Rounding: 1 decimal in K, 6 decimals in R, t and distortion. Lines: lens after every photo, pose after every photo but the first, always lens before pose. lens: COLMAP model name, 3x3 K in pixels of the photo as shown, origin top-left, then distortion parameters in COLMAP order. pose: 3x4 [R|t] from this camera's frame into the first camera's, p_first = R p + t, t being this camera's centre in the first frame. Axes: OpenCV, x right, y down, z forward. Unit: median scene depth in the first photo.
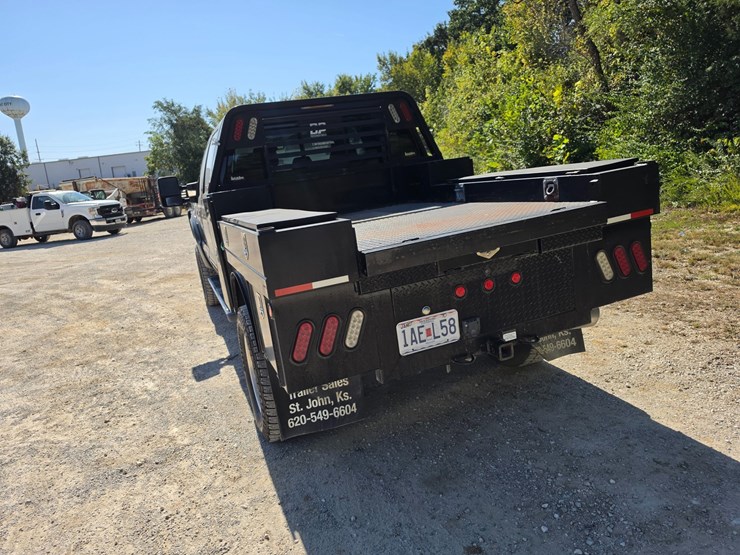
lens RADIAL K [[509.7, 0, 359.7], [0, 509.7, 276.3], [0, 0, 1]] dist [0.091734, -0.142497]
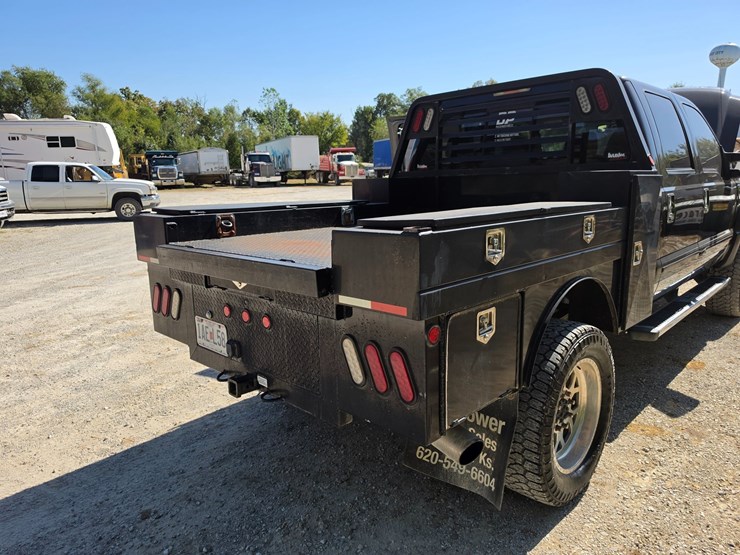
lens RADIAL K [[514.7, 0, 378.1], [0, 514.7, 269.2], [0, 0, 1]] dist [0.080639, -0.125826]
pose [[0.427163, 0.284206, -0.858346, 0.794149], [-0.217736, 0.953712, 0.207425, -0.219476], [0.877566, 0.098289, 0.469273, 0.522102]]
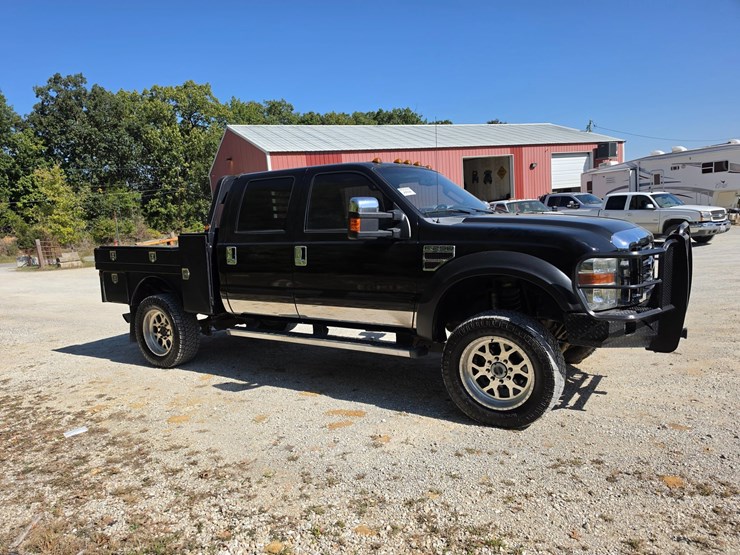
lens RADIAL K [[512.9, 0, 361.2], [0, 512.9, 279.1], [0, 0, 1]] dist [0.077140, -0.107875]
pose [[-0.798282, 0.235013, -0.554540, 0.731446], [0.033328, 0.936555, 0.348934, -0.690681], [0.601361, 0.260066, -0.755467, 2.789684]]
